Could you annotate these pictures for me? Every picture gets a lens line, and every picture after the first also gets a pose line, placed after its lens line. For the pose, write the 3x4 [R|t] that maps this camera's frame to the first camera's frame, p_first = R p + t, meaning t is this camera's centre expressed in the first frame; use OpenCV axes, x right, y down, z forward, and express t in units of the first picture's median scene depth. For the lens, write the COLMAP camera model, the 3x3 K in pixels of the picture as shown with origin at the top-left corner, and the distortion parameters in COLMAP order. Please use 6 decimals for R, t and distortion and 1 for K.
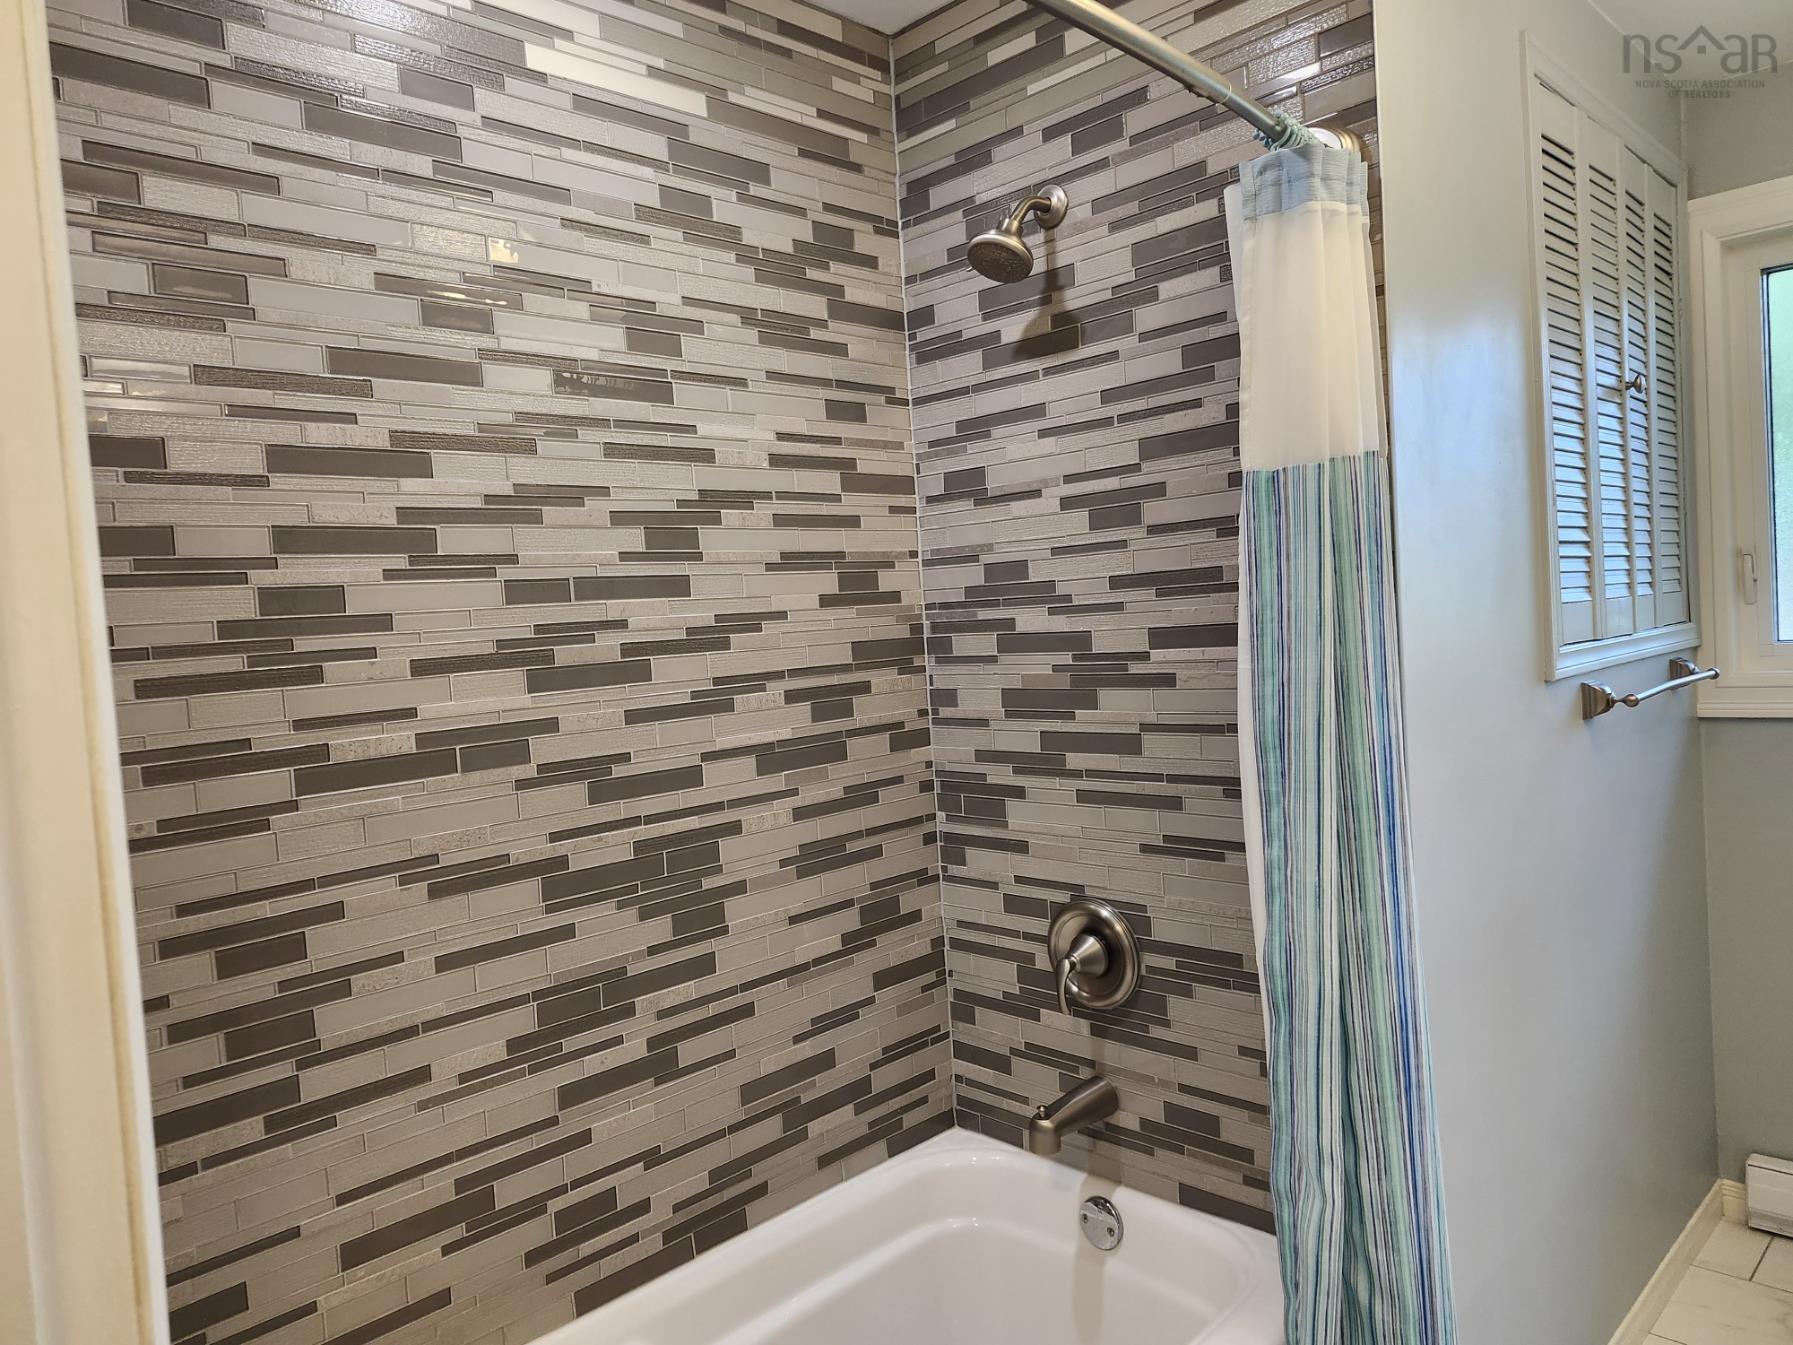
lens RADIAL K [[1246.7, 0, 888.3], [0, 1246.7, 687.0], [0, 0, 1]] dist [0.060892, -0.058508]
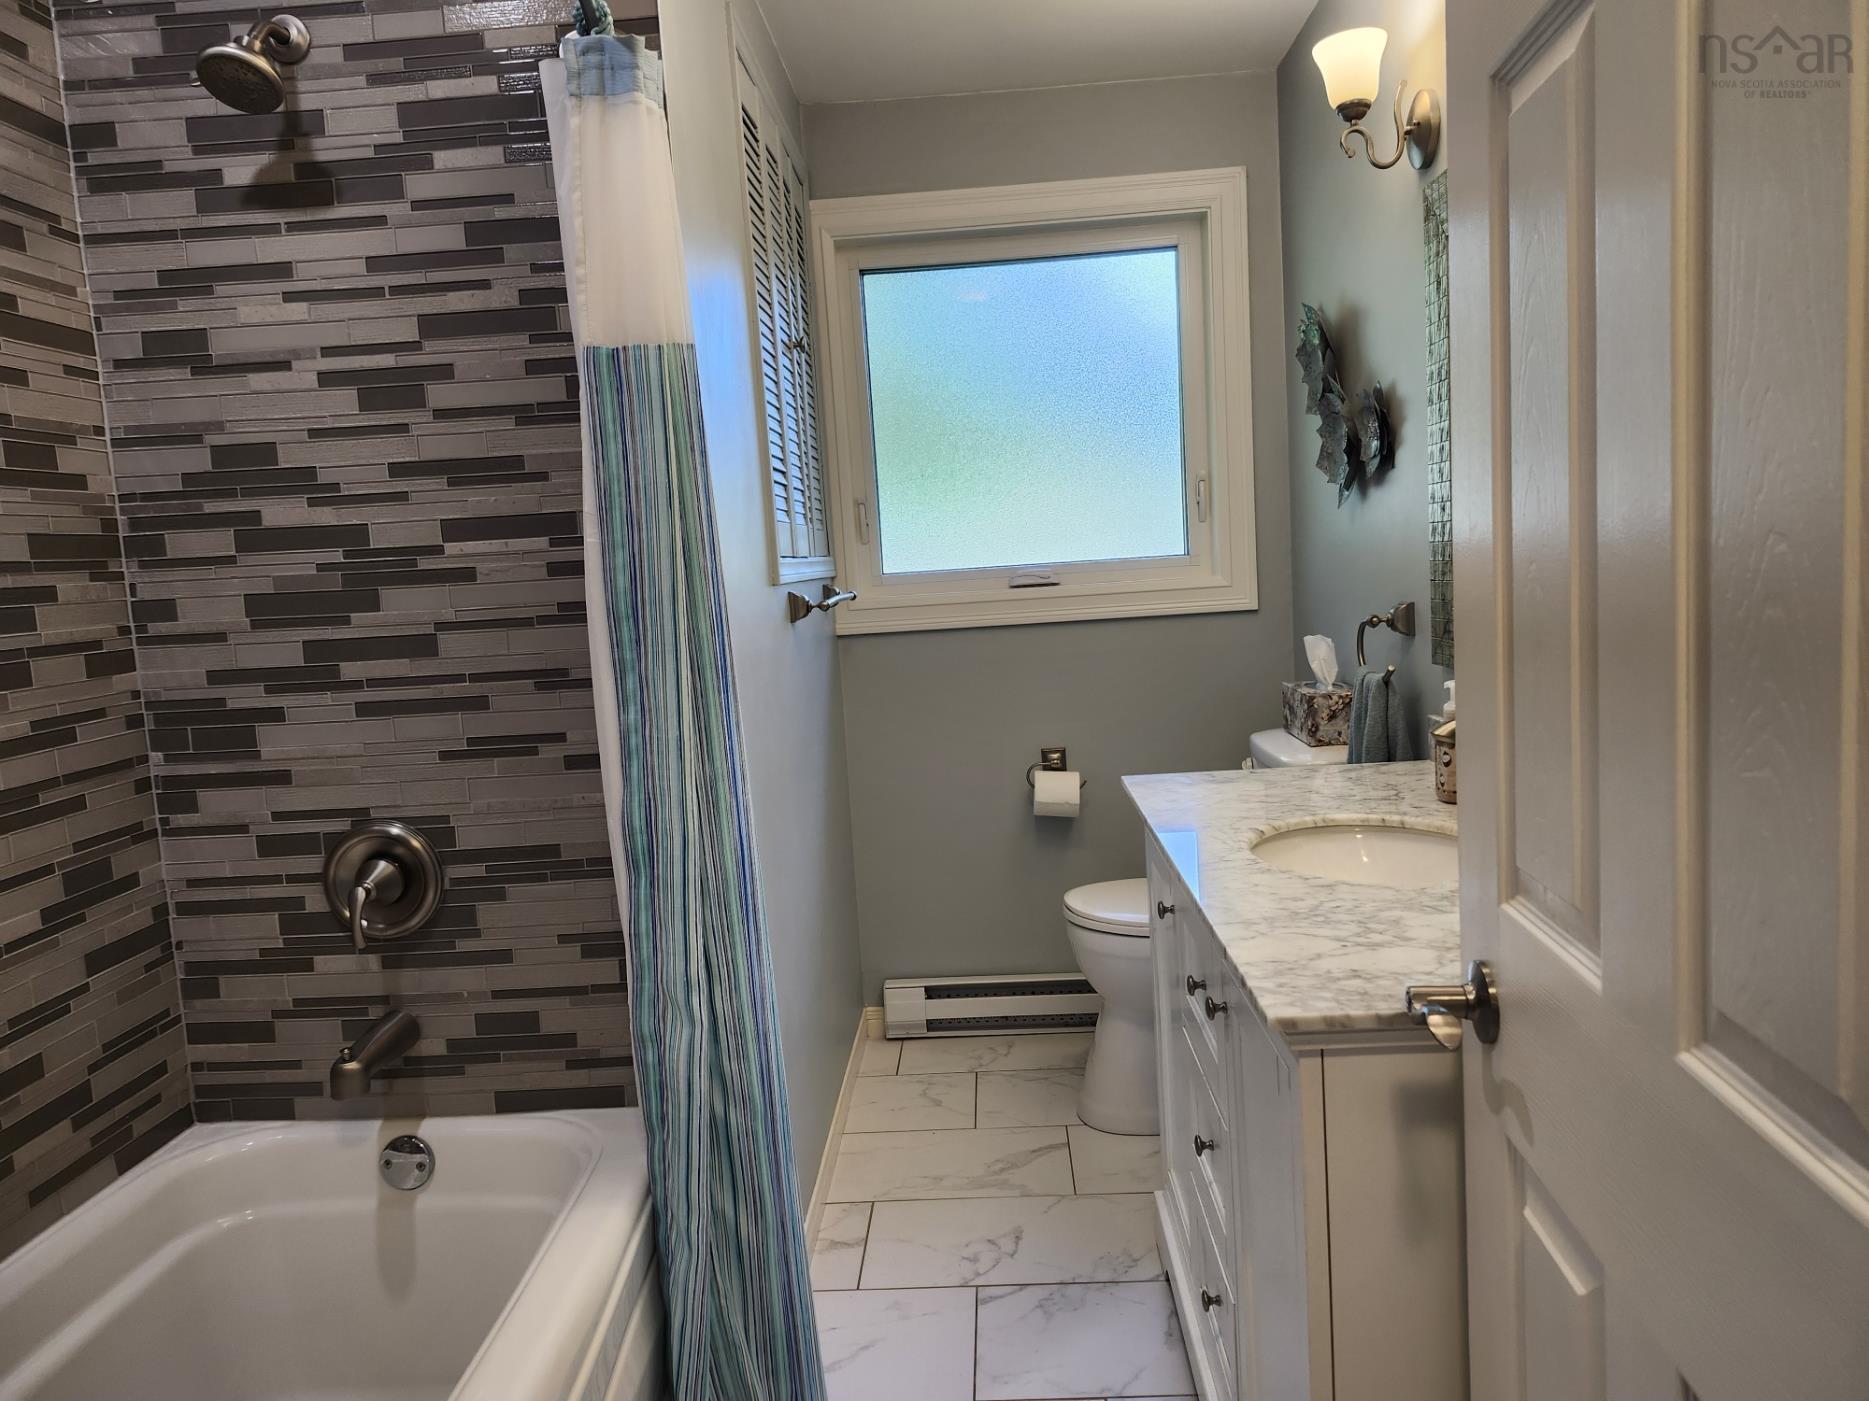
lens RADIAL K [[1299.6, 0, 932.7], [0, 1299.6, 720.4], [0, 0, 1]] dist [0.060892, -0.058508]
pose [[0.733663, -0.061398, 0.676734, -0.184181], [0.048268, 0.998103, 0.038226, 0.077800], [-0.677797, 0.004620, 0.735235, 0.015098]]
